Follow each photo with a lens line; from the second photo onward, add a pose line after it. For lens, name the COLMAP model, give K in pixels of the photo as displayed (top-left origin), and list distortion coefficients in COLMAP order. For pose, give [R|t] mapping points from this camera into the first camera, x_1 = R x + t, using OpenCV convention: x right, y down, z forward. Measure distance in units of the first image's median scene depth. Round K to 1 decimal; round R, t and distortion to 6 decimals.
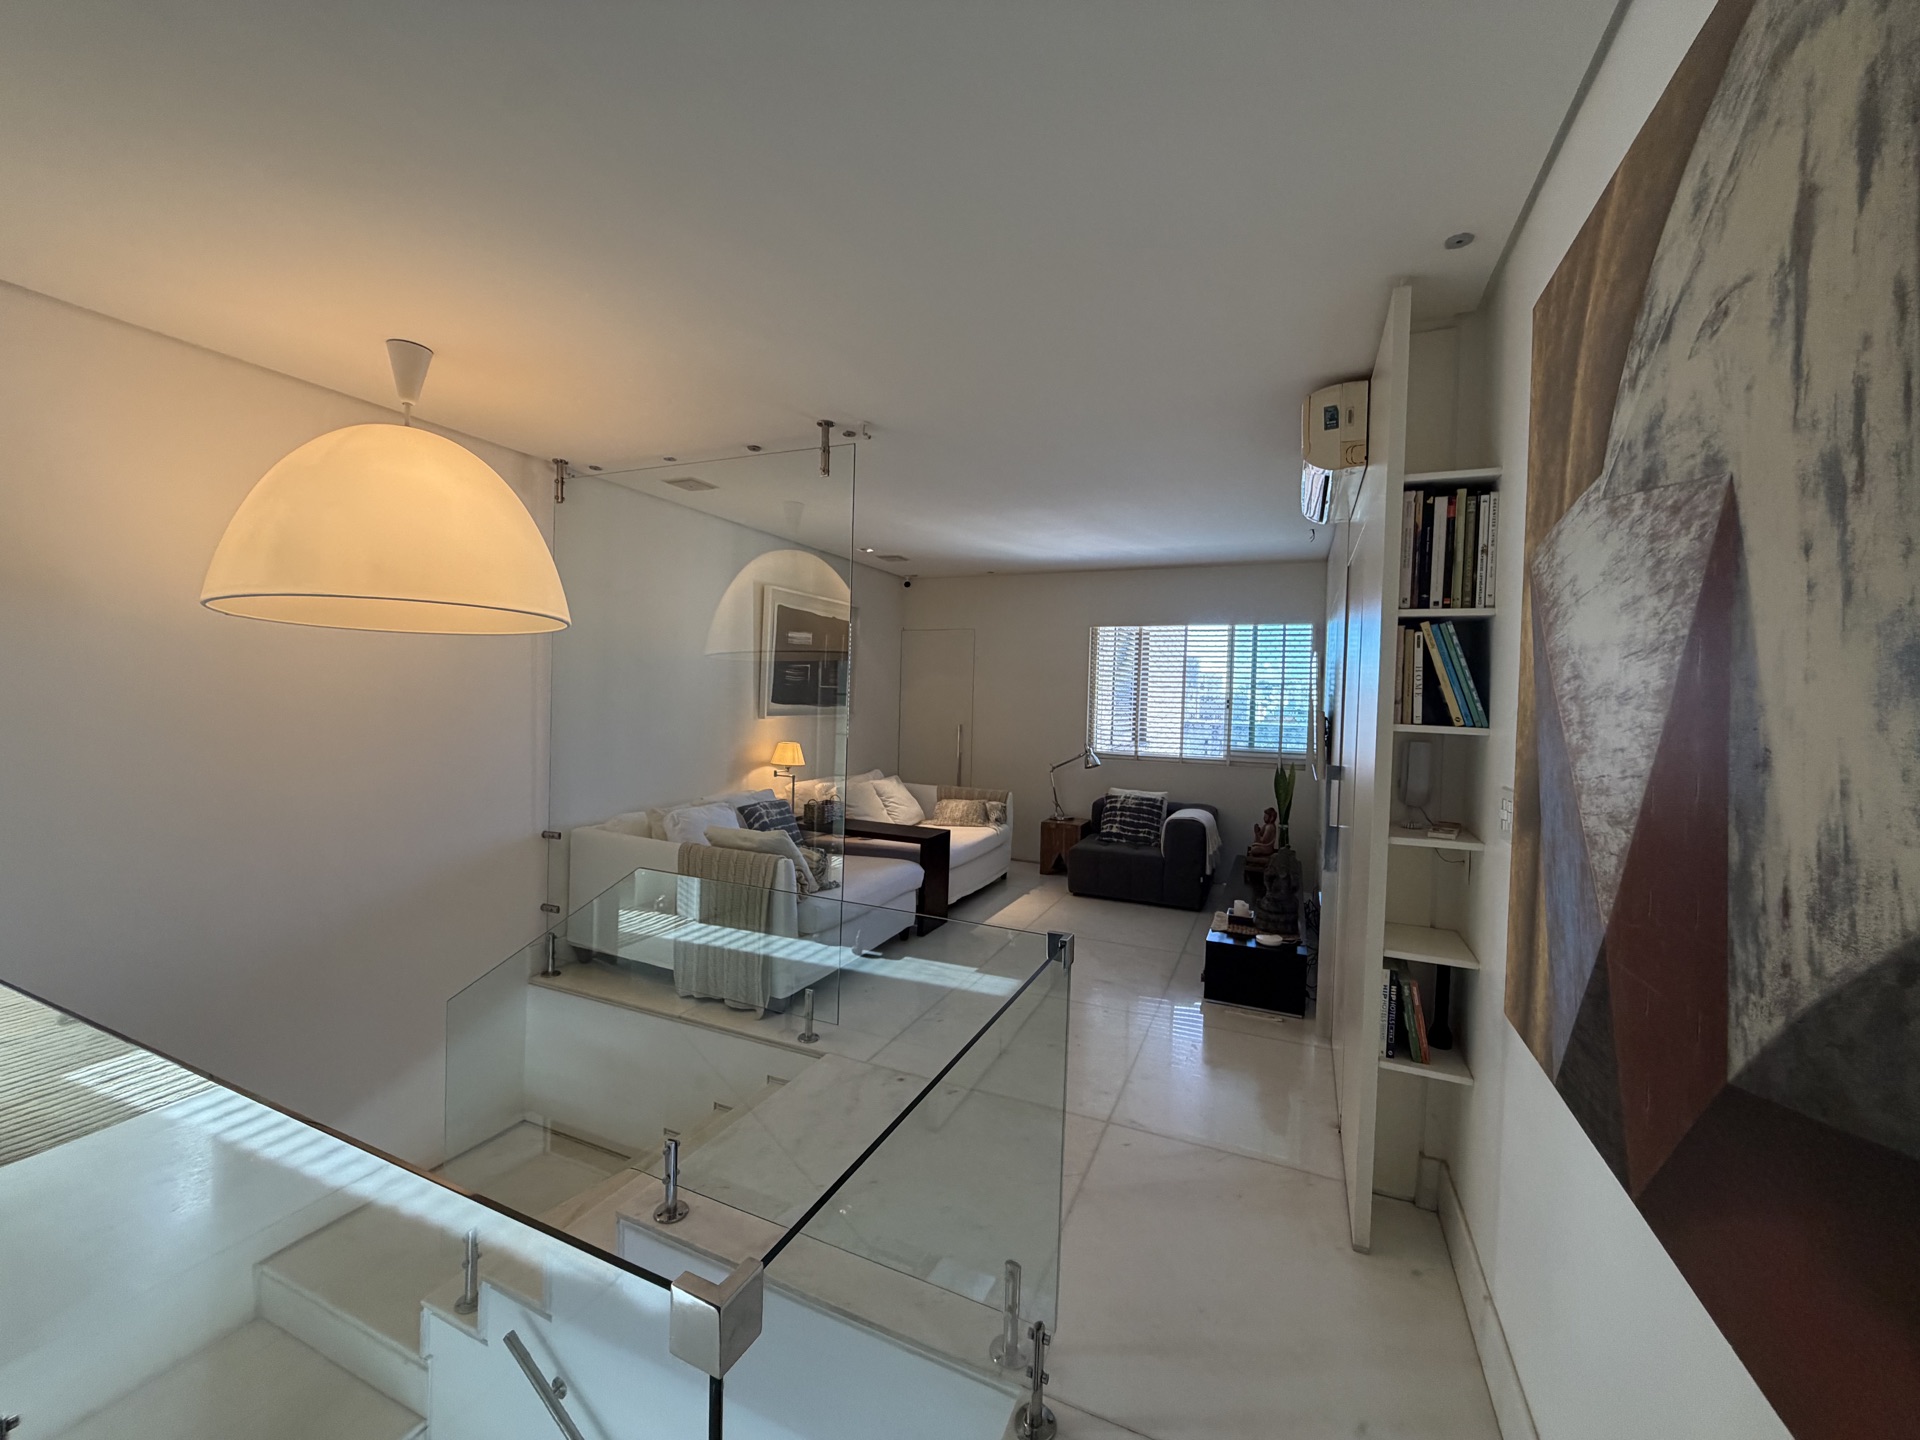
lens RADIAL K [[769.4, 0, 951.8], [0, 769.4, 717.9], [0, 0, 1]] dist [0.000424, -0.000120]
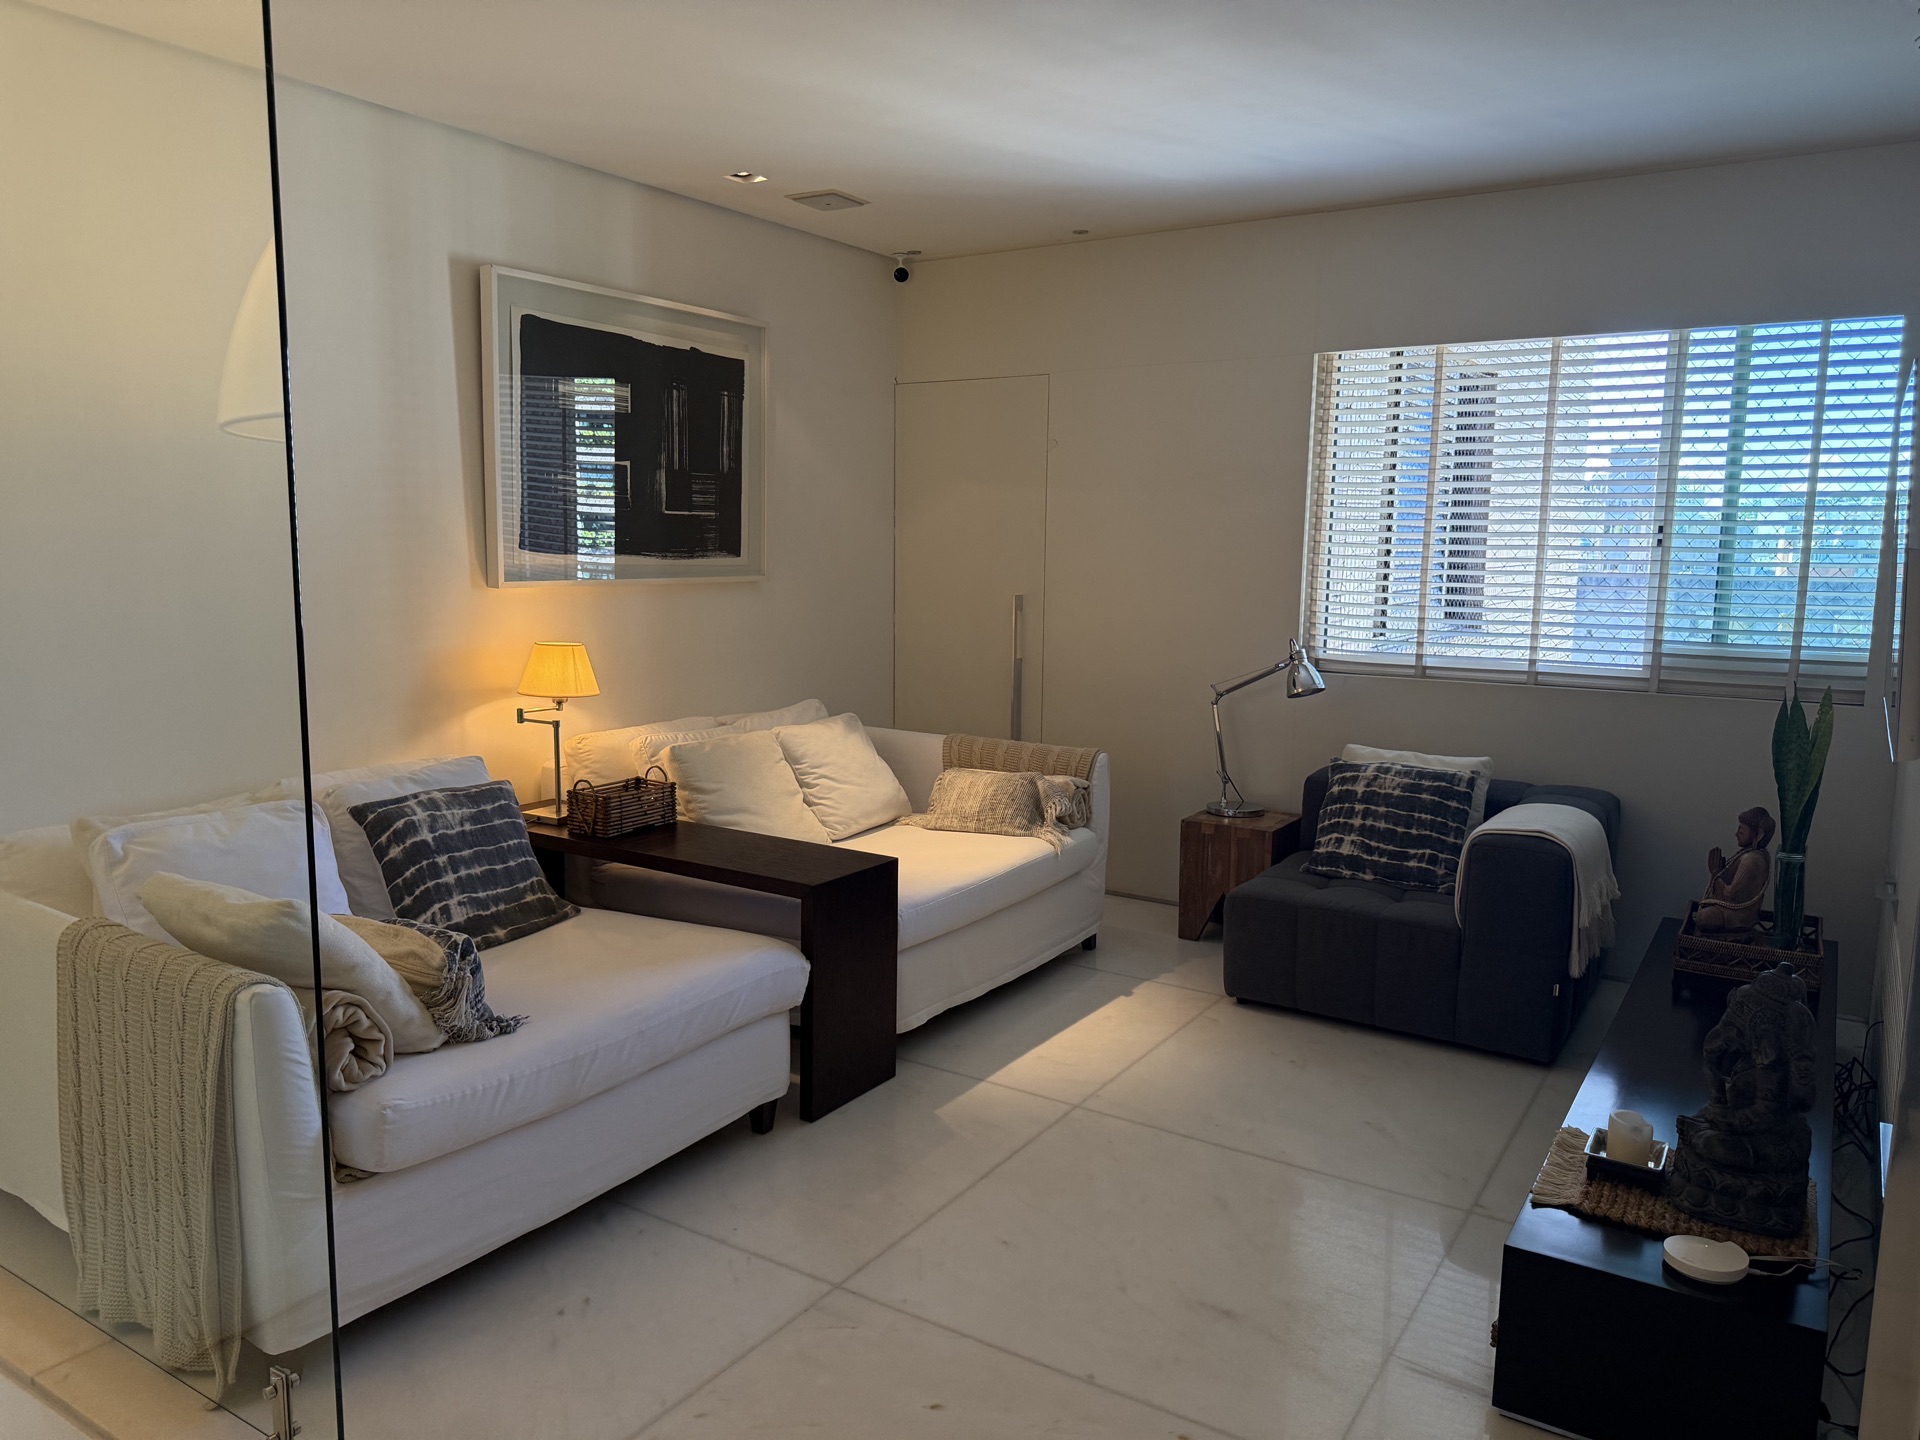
lens RADIAL K [[1361.3, 0, 958.3], [0, 1361.3, 728.8], [0, 0, 1]] dist [0.055697, -0.064920]
pose [[0.988198, 0.006438, -0.153049, 0.119718], [0.010816, 0.993691, 0.111631, -0.002874], [0.152802, -0.111968, 0.981893, 0.257535]]
